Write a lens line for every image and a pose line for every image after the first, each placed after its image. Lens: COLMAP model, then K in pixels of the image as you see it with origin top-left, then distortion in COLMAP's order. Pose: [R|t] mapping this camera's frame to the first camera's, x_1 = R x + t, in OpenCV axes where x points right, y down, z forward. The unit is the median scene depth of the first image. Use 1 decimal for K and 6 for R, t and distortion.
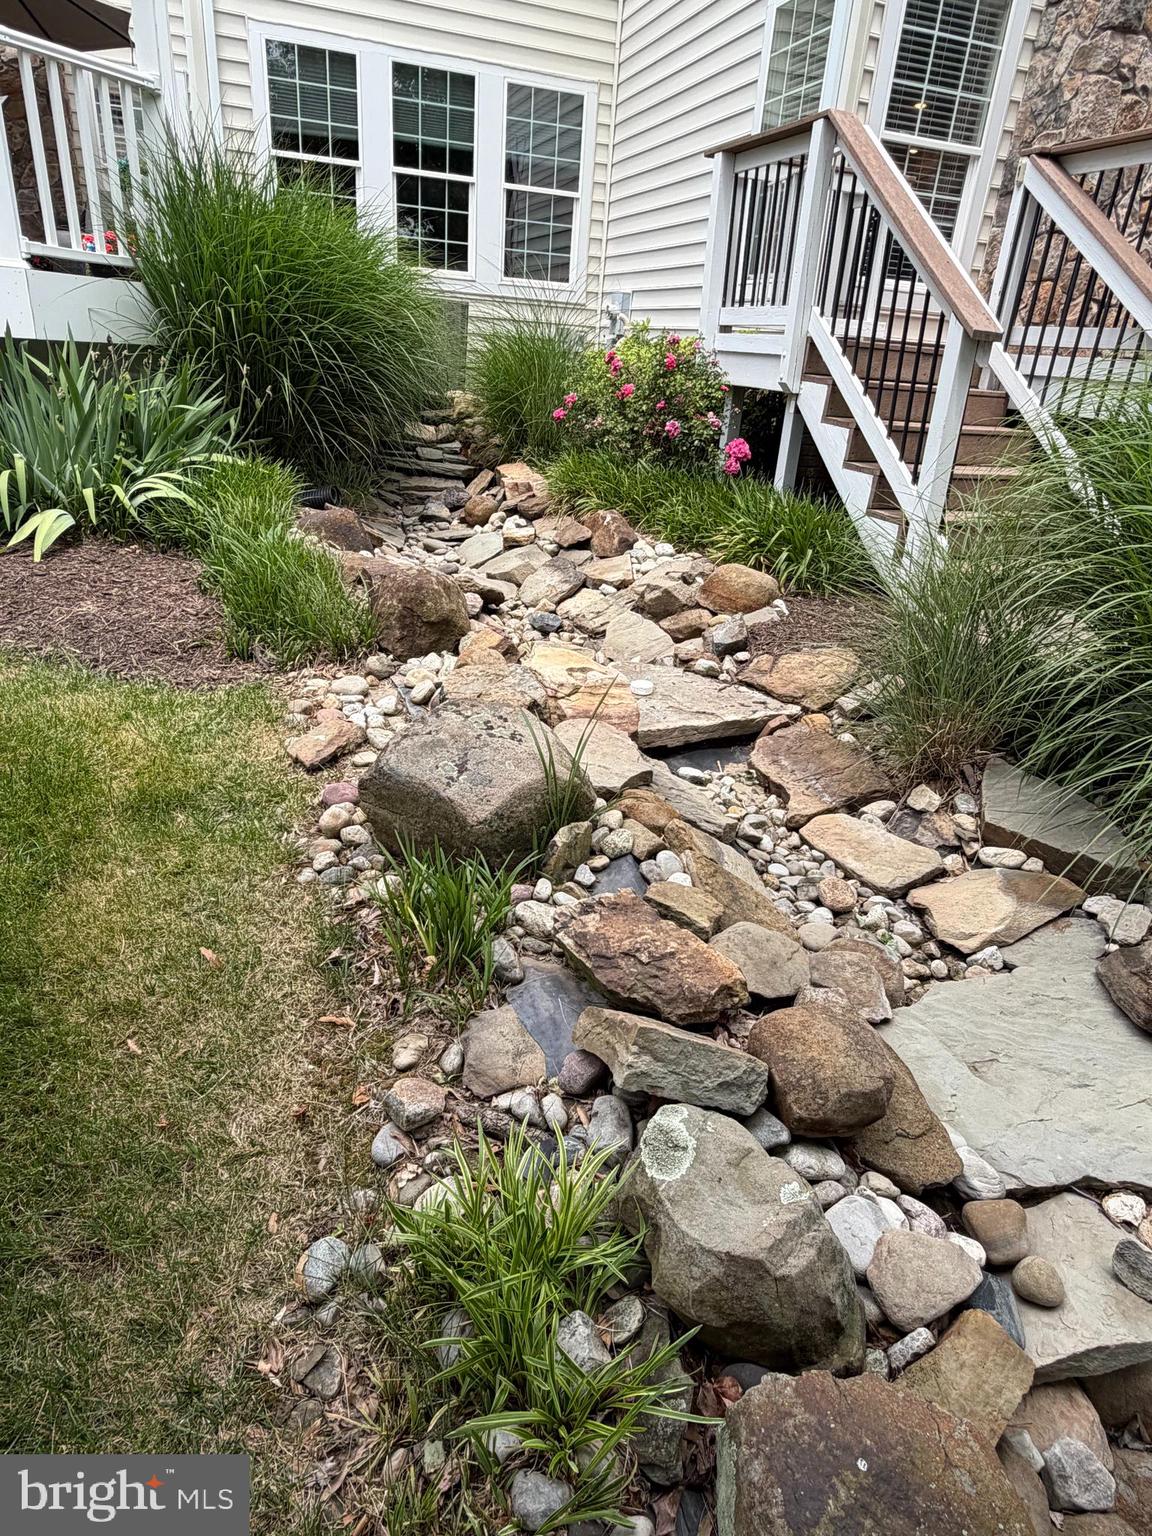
lens RADIAL K [[900.5, 0, 576.0], [0, 900.5, 768.0], [0, 0, 1]] dist [-0.002512, 0.002982]
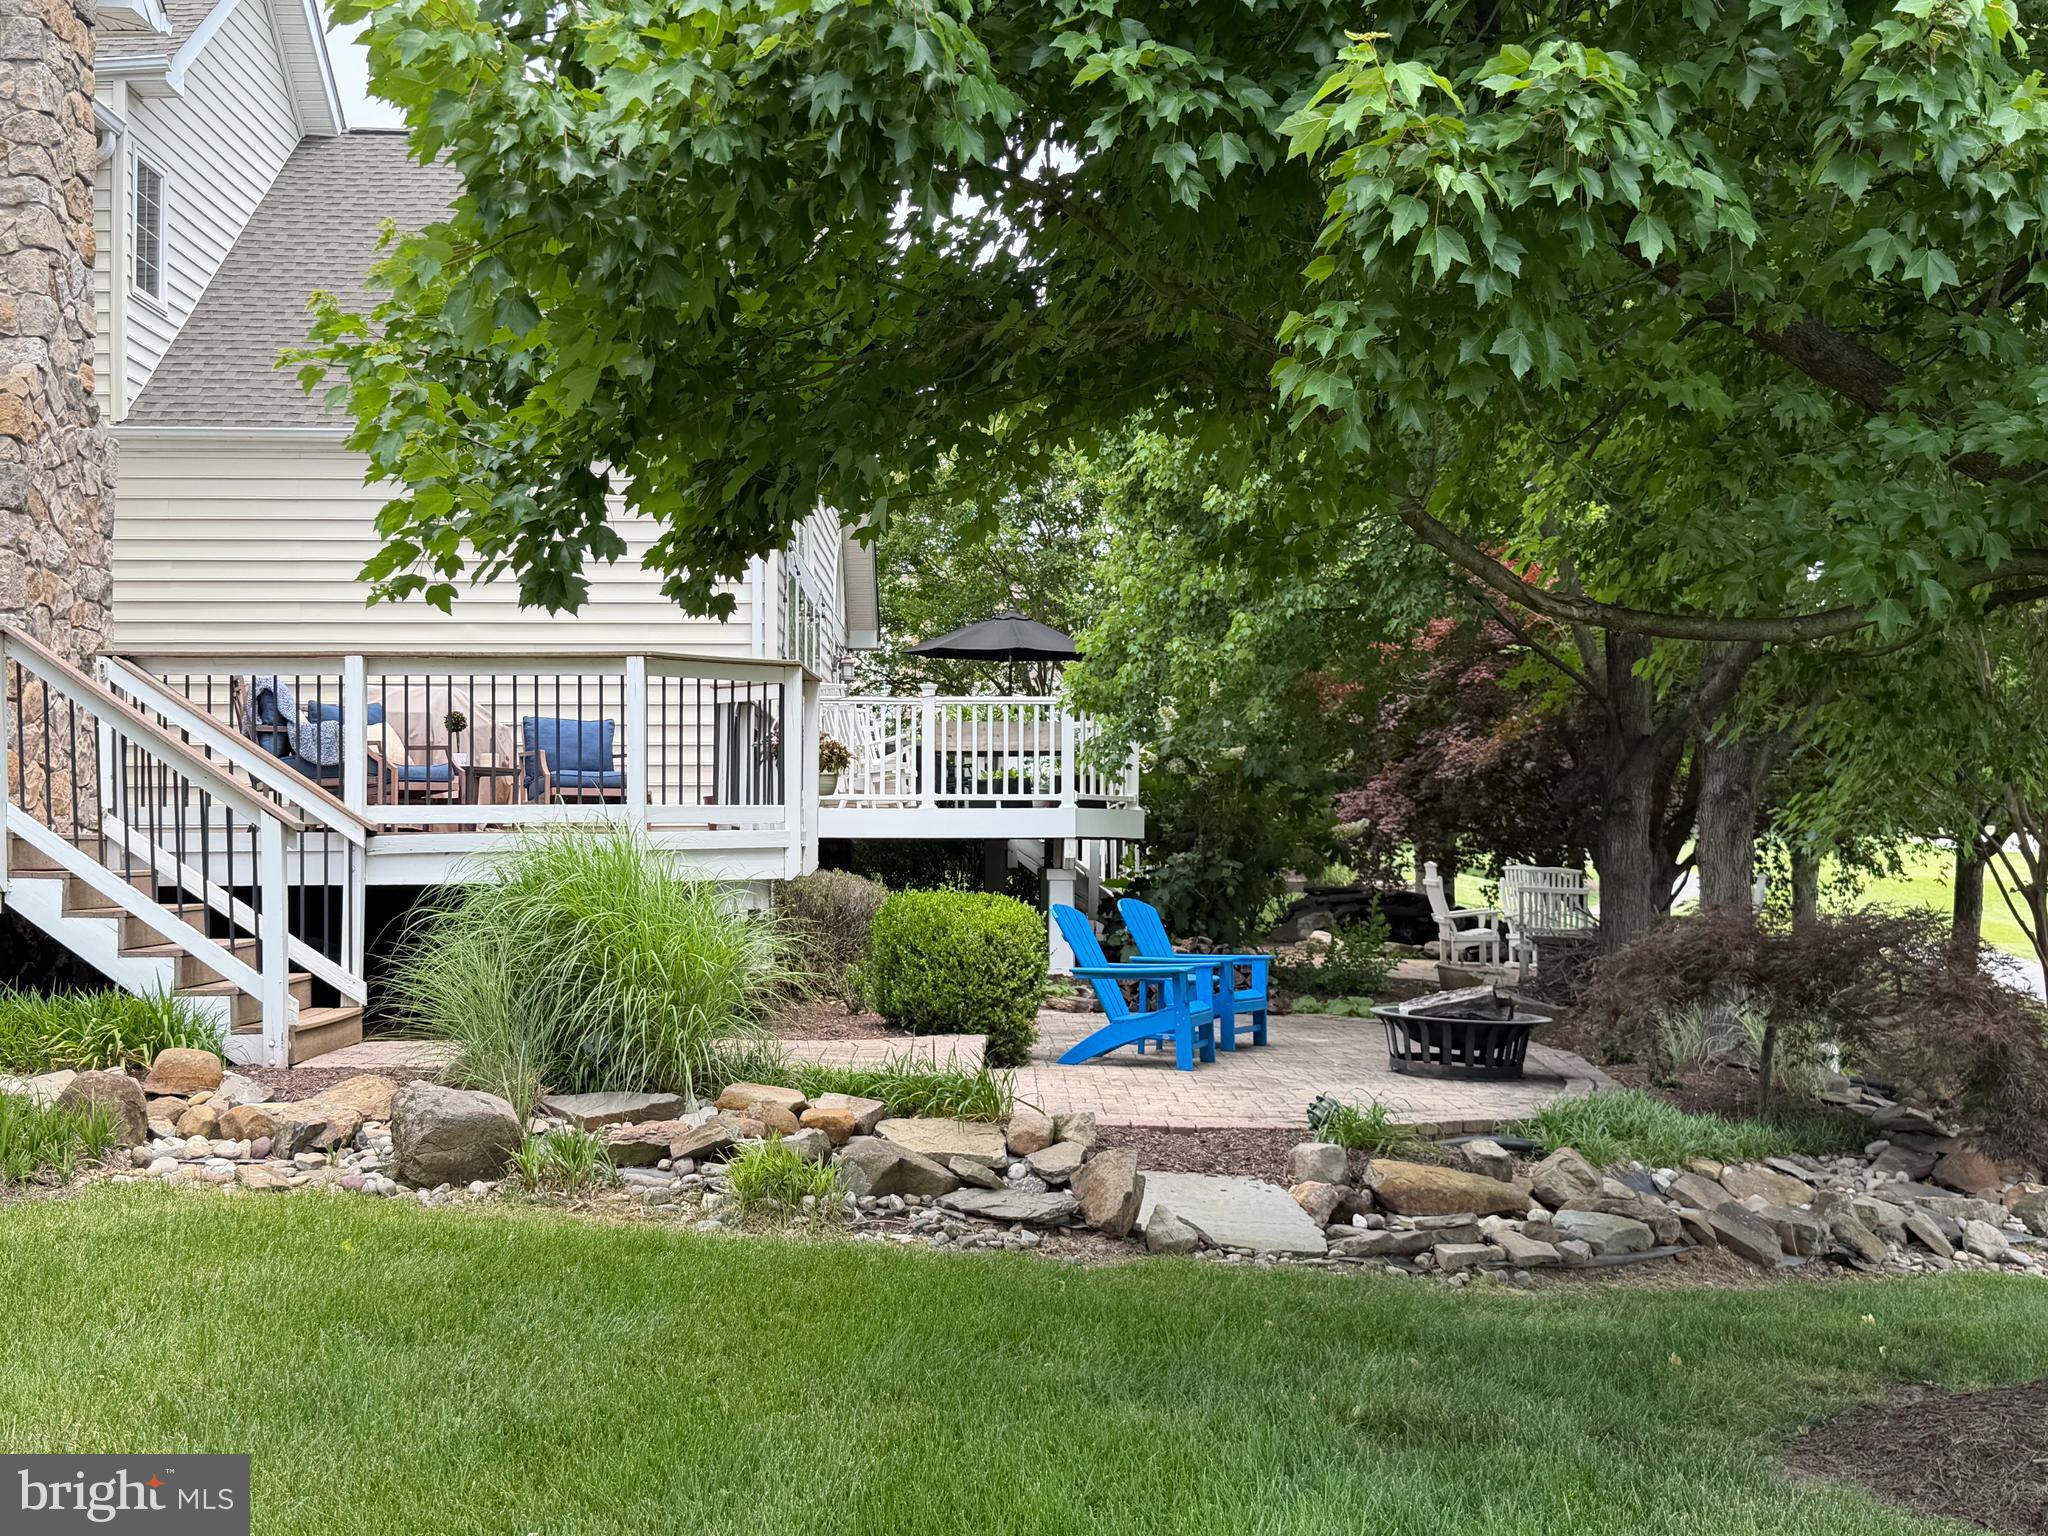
lens RADIAL K [[2071.5, 0, 1024.0], [0, 2071.5, 768.0], [0, 0, 1]] dist [0.183790, -0.375635]
pose [[0.307702, -0.037694, 0.950736, -1.541255], [0.426990, 0.898420, -0.102574, 0.121232], [-0.850293, 0.437517, 0.292541, -0.546838]]
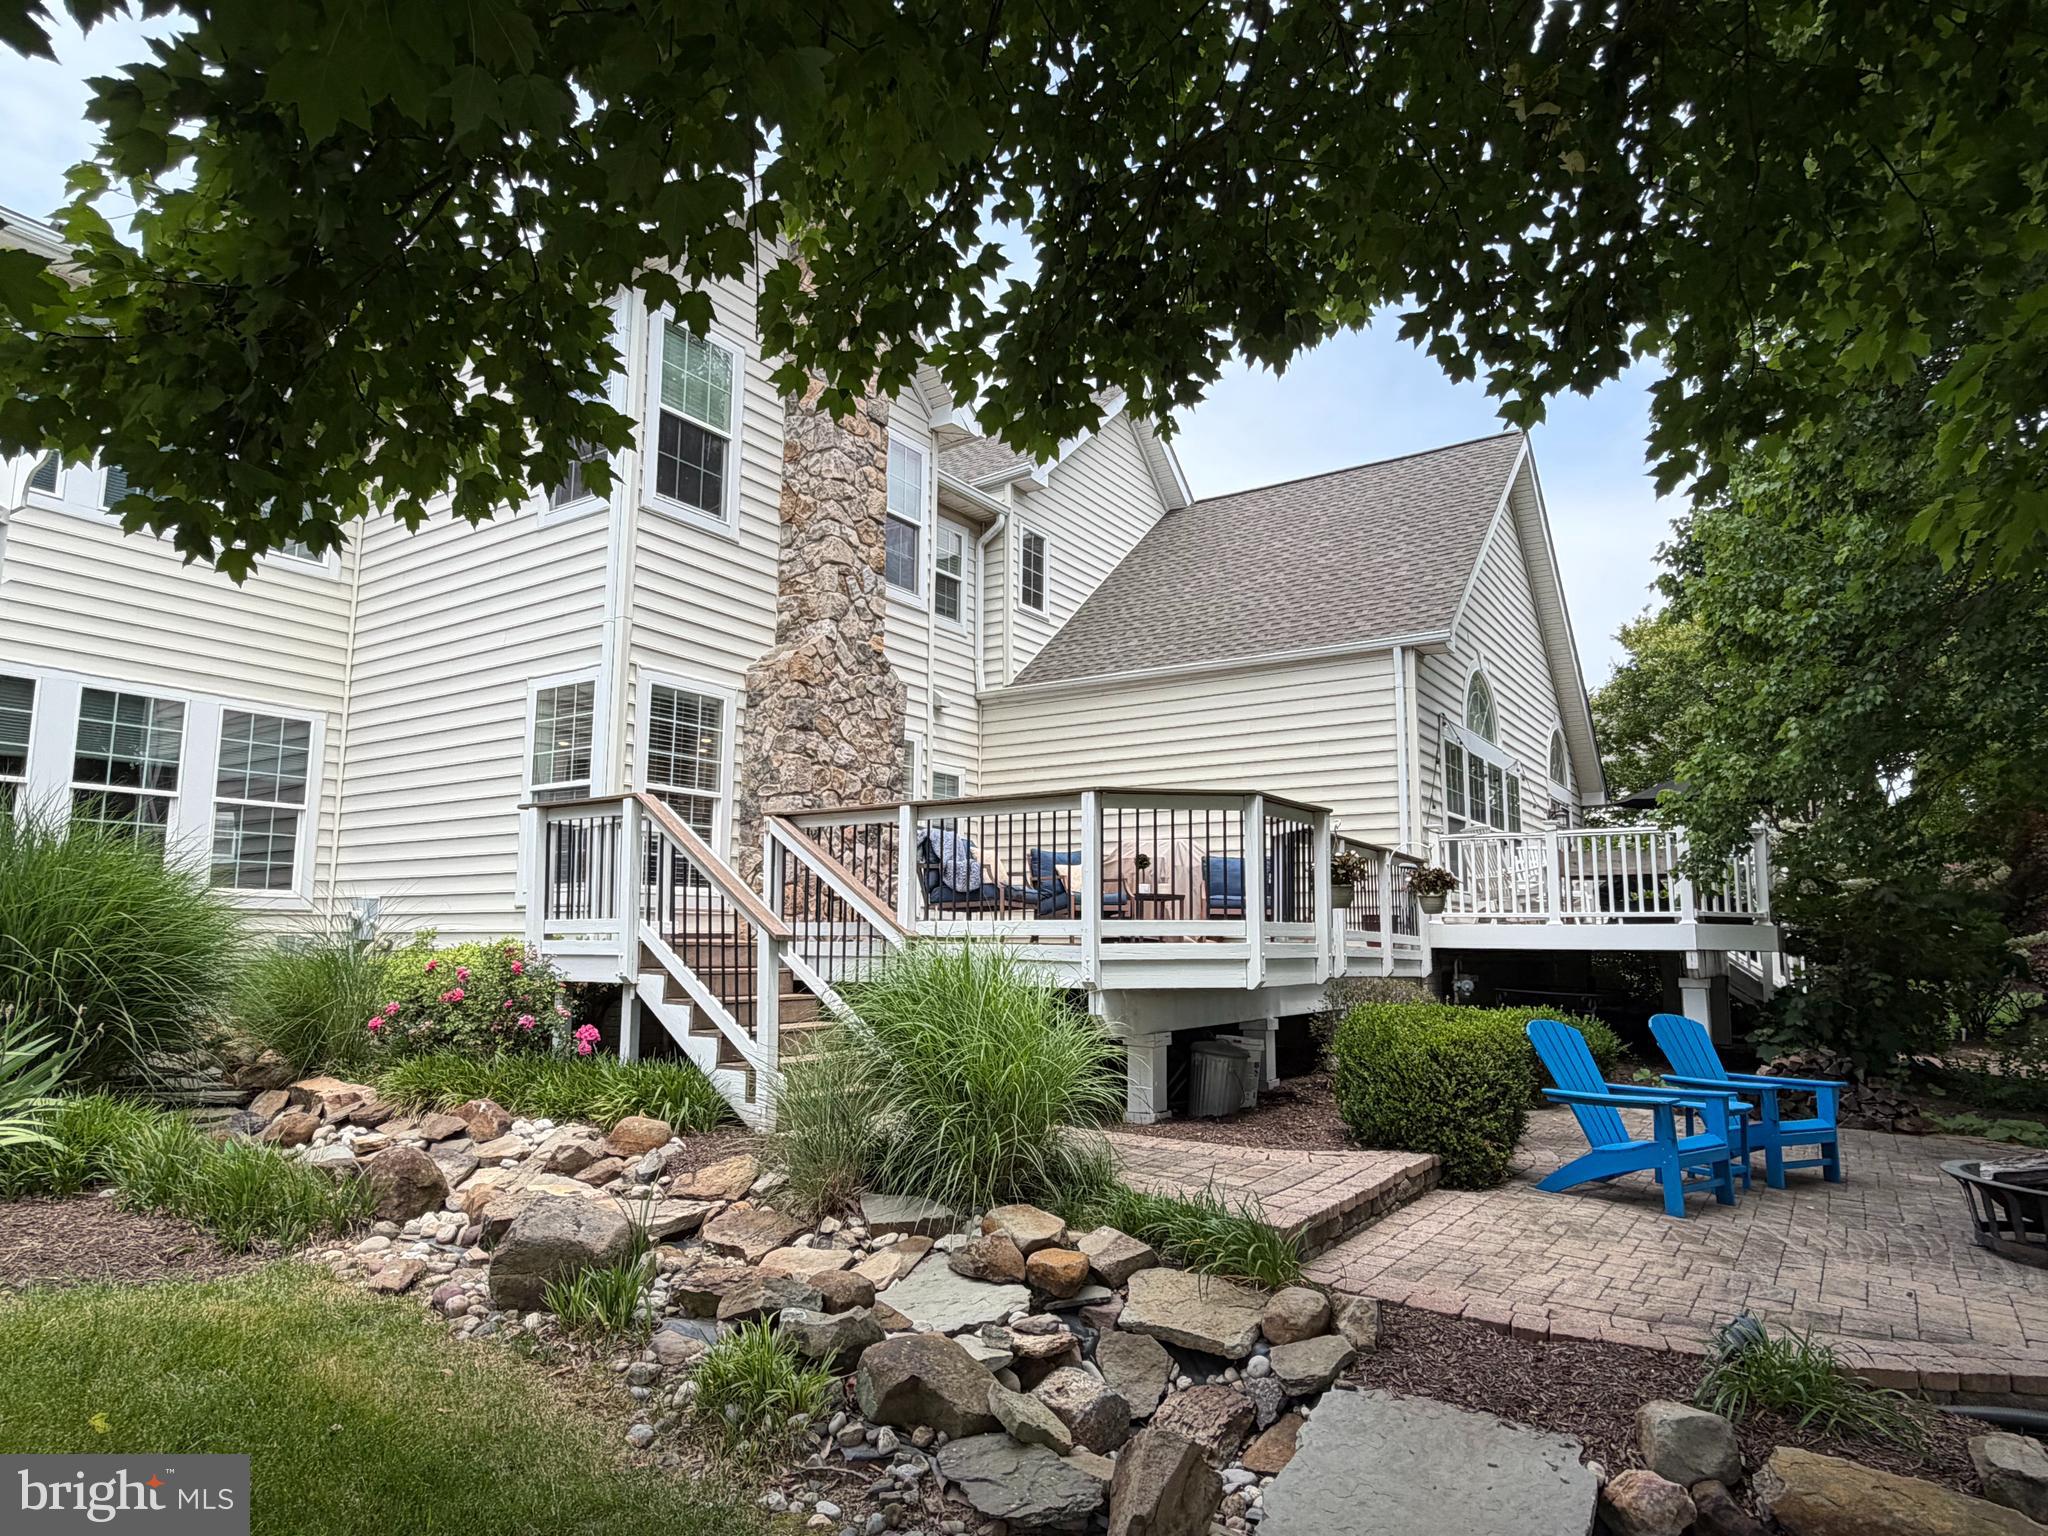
lens RADIAL K [[1200.6, 0, 1024.0], [0, 1200.6, 768.0], [0, 0, 1]] dist [-0.002512, 0.002982]
pose [[0.790746, 0.023357, 0.611699, -0.373358], [0.305167, 0.851205, -0.426993, 0.208659], [-0.530655, 0.524313, 0.665959, -0.565400]]
